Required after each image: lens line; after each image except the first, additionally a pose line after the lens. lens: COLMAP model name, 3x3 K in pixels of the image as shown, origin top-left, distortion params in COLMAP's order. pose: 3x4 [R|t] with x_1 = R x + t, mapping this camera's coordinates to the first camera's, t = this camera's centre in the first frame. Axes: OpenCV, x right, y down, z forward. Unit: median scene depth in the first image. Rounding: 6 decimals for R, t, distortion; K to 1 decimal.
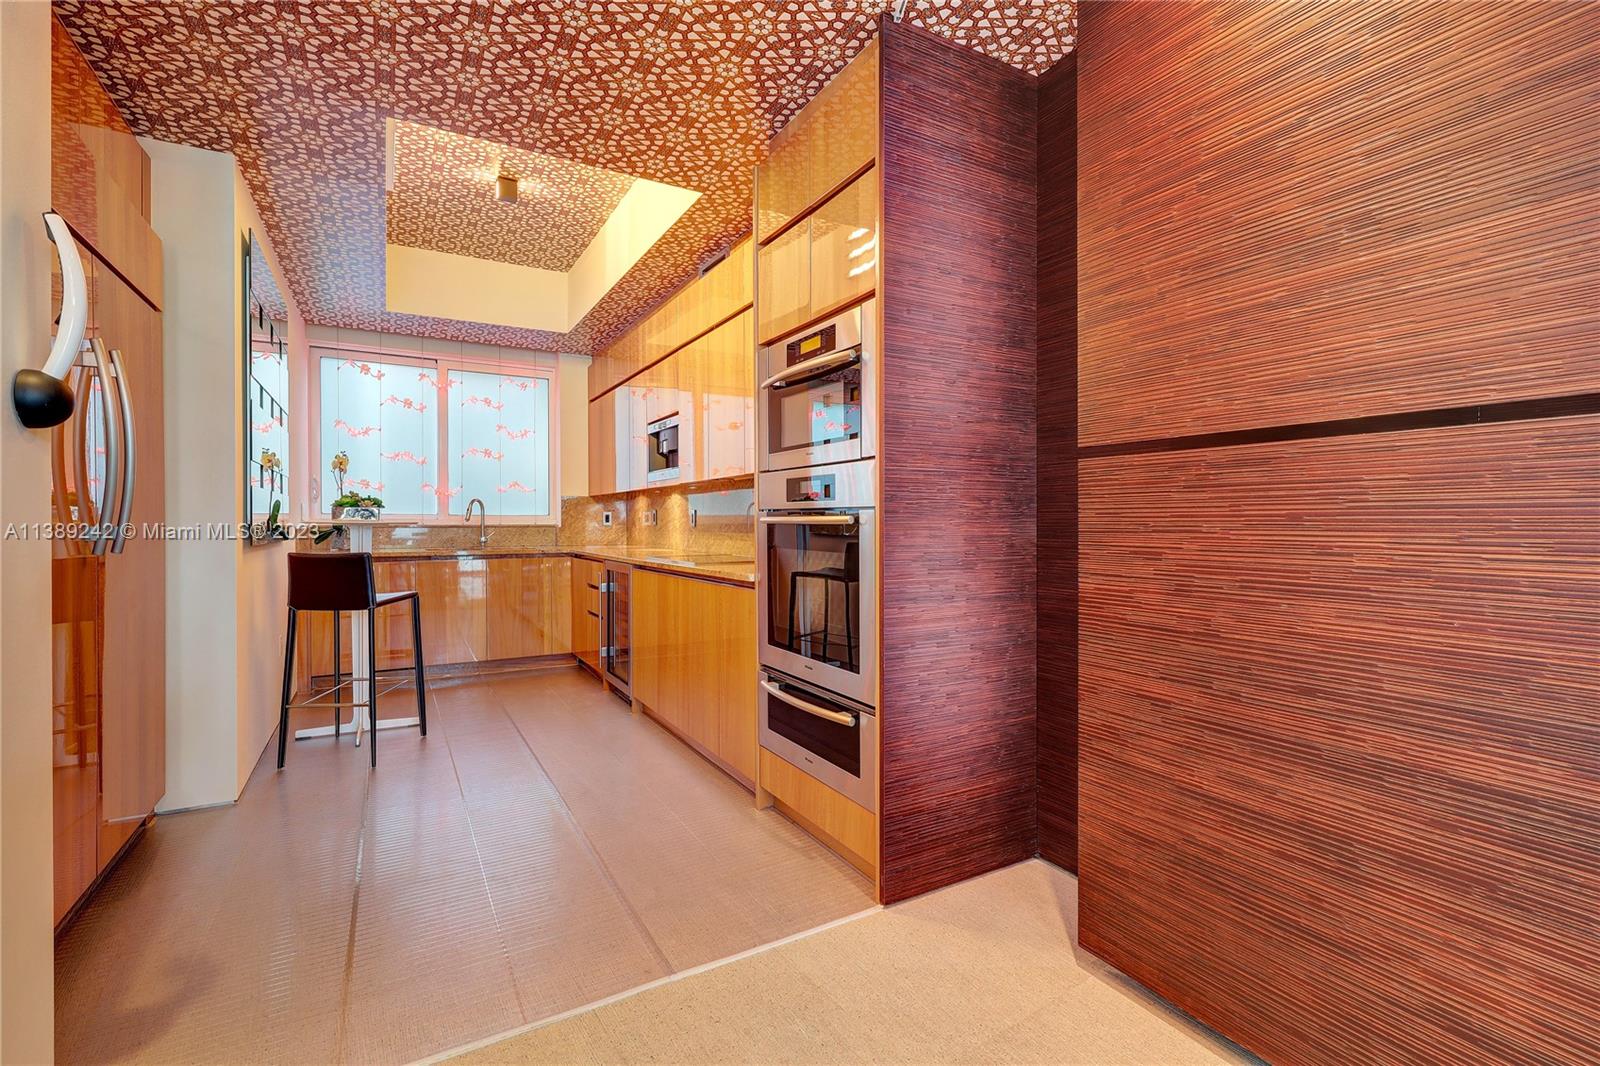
lens RADIAL K [[721.6, 0, 803.1], [0, 721.6, 529.7], [0, 0, 1]] dist [0.001993, -0.000074]
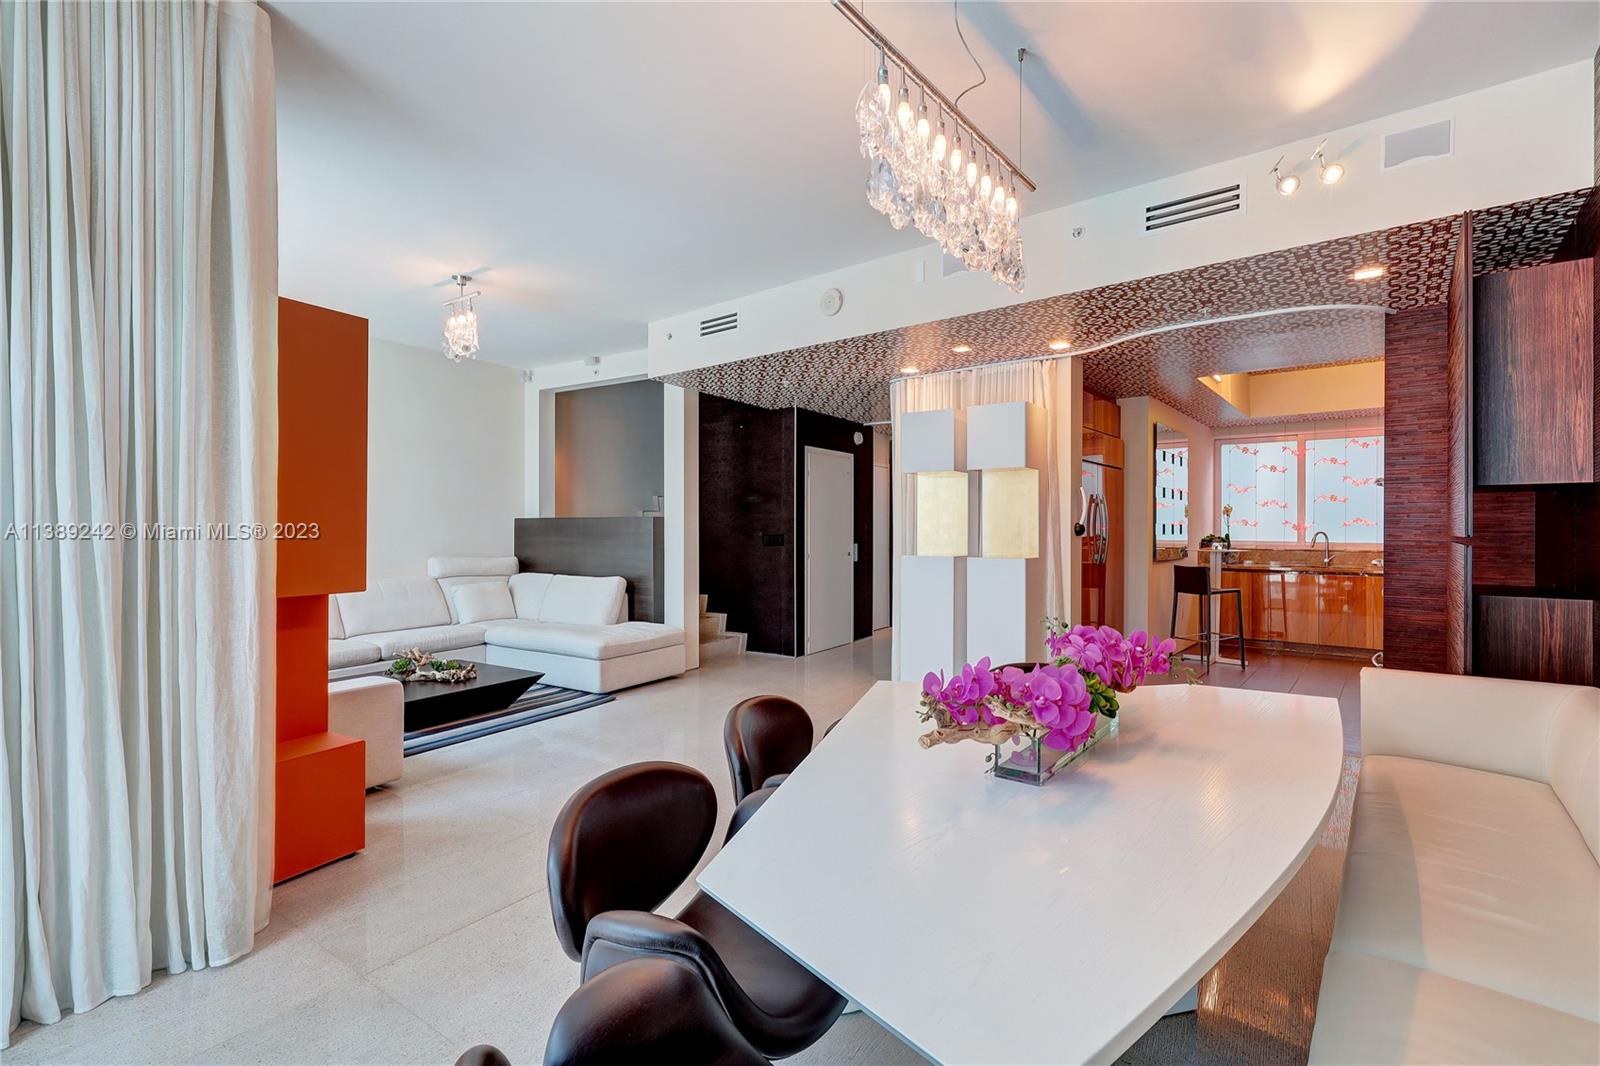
lens RADIAL K [[727.5, 0, 805.5], [0, 727.5, 529.3], [0, 0, 1]] dist [0.001513, -0.000499]
pose [[0.357915, 0.001873, -0.933752, 0.622121], [-0.012831, 0.999913, -0.002912, -0.036792], [0.933666, 0.013023, 0.357908, -0.542301]]
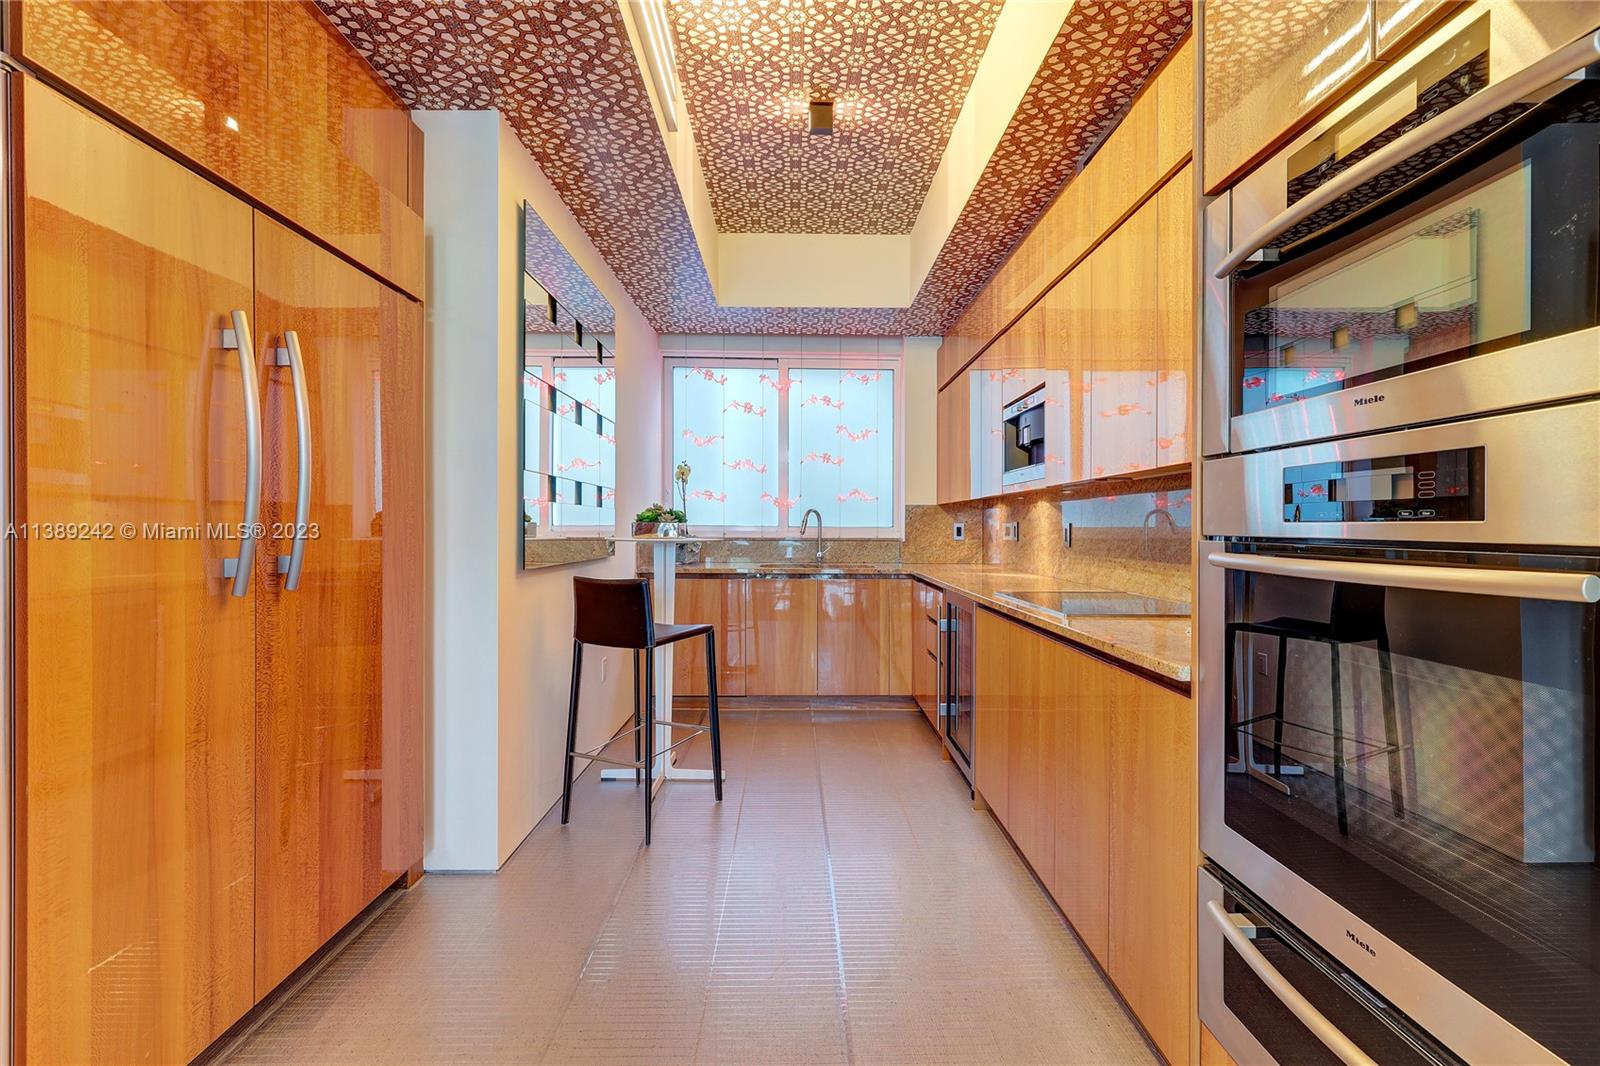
lens RADIAL K [[727.5, 0, 805.5], [0, 727.5, 529.3], [0, 0, 1]] dist [0.001513, -0.000499]
pose [[0.876714, 0.005563, -0.480981, -0.033881], [-0.009709, 0.999934, -0.006132, -0.014918], [0.480915, 0.010046, 0.876710, 0.251398]]
